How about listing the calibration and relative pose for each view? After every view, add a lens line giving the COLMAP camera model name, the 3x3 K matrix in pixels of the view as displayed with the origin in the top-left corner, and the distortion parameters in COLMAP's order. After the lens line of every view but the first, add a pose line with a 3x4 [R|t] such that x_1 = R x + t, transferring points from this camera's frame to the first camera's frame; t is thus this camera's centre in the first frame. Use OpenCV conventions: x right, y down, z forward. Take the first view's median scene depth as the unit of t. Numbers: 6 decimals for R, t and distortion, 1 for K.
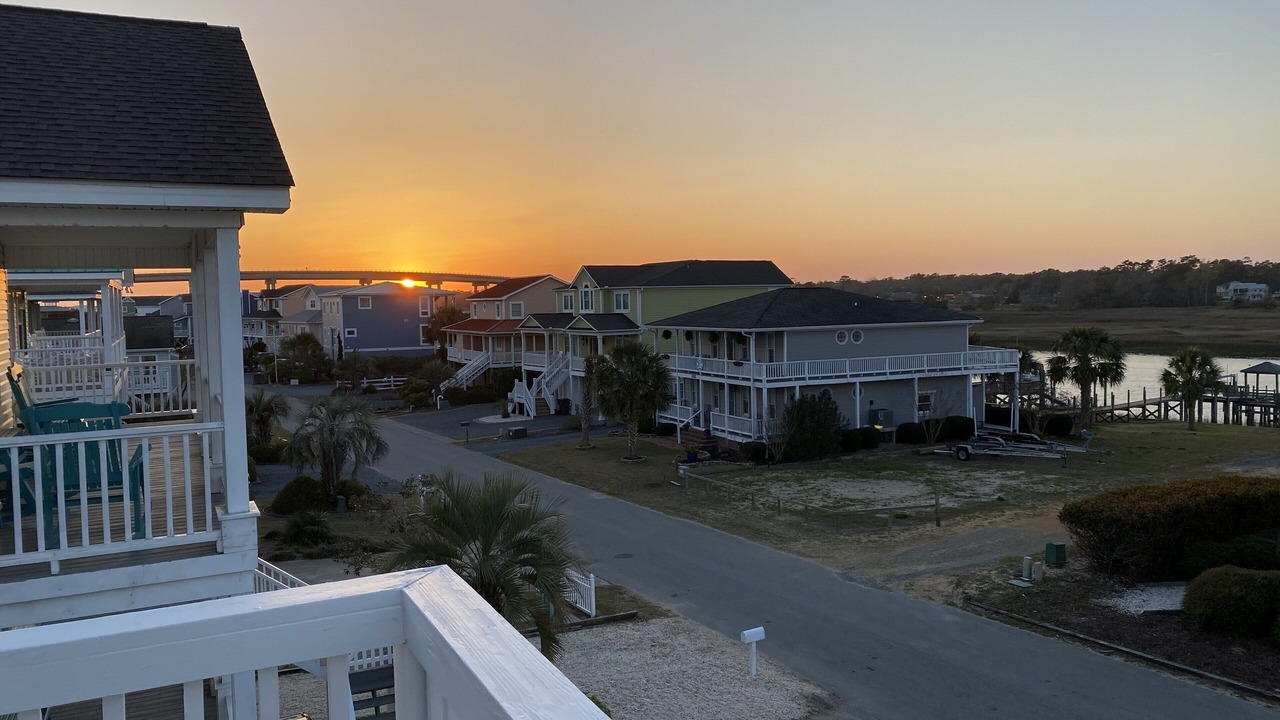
lens RADIAL K [[981.3, 0, 640.0], [0, 981.3, 355.3], [0, 0, 1]] dist [-0.003206, -0.008349]
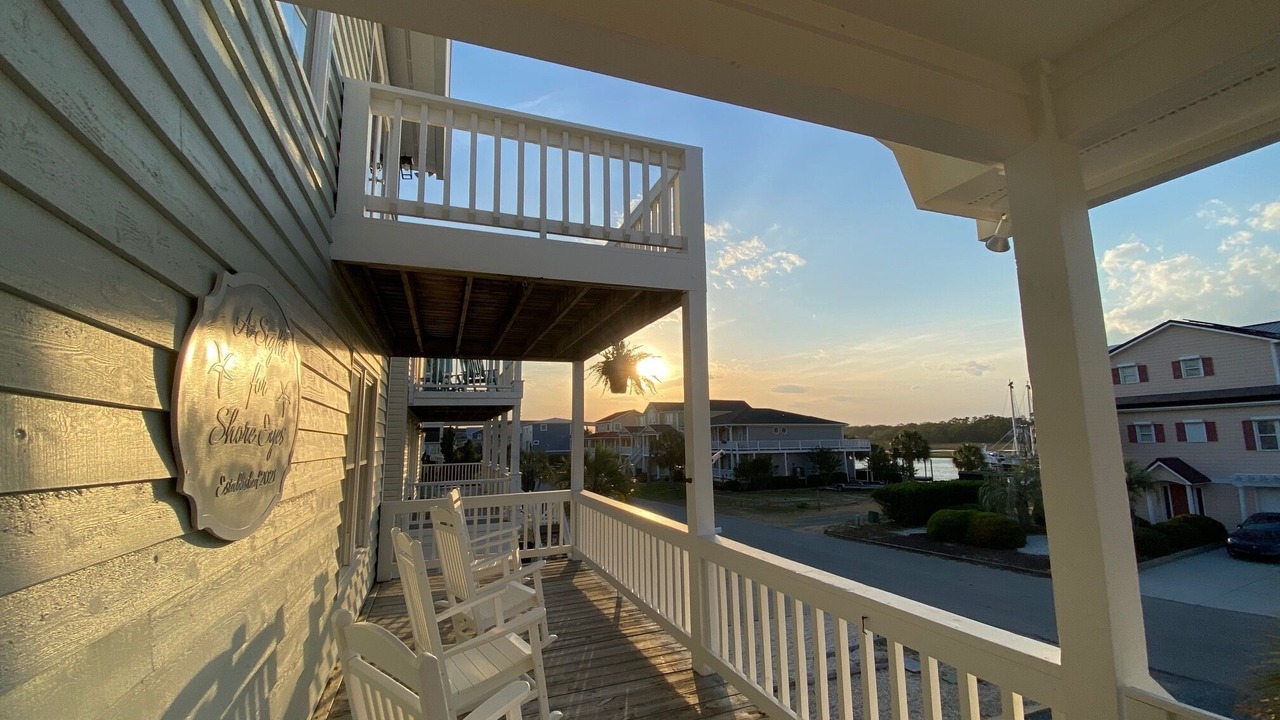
lens RADIAL K [[522.1, 0, 640.6], [0, 522.1, 360.2], [0, 0, 1]] dist [-0.015327, -0.001349]
pose [[0.996336, -0.006159, -0.085306, 0.019973], [-0.011627, 0.978391, -0.206438, 0.063120], [0.084734, 0.206674, 0.974734, -0.092014]]
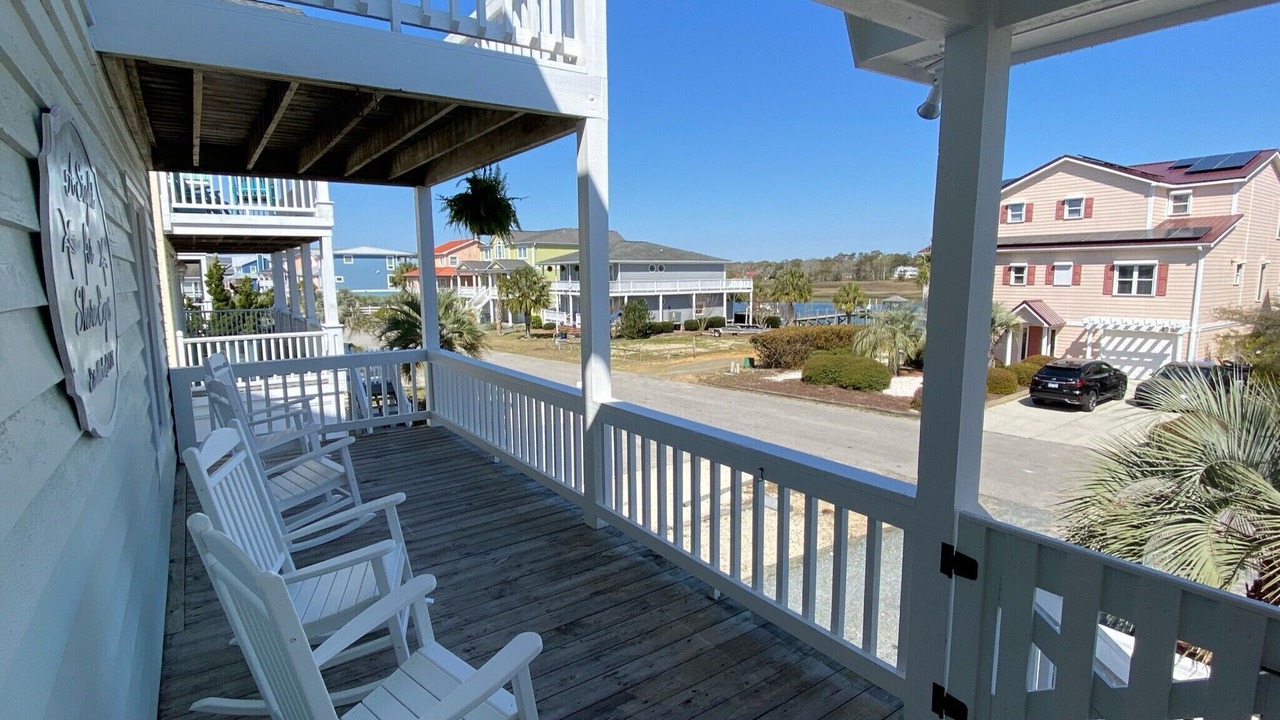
lens RADIAL K [[643.1, 0, 638.6], [0, 643.1, 360.9], [0, 0, 1]] dist [0.003754, 0.000064]
pose [[0.987718, -0.005295, 0.156156, 0.005663], [-0.006418, 0.997207, 0.074407, 0.056630], [-0.156113, -0.074496, 0.984926, -0.112606]]
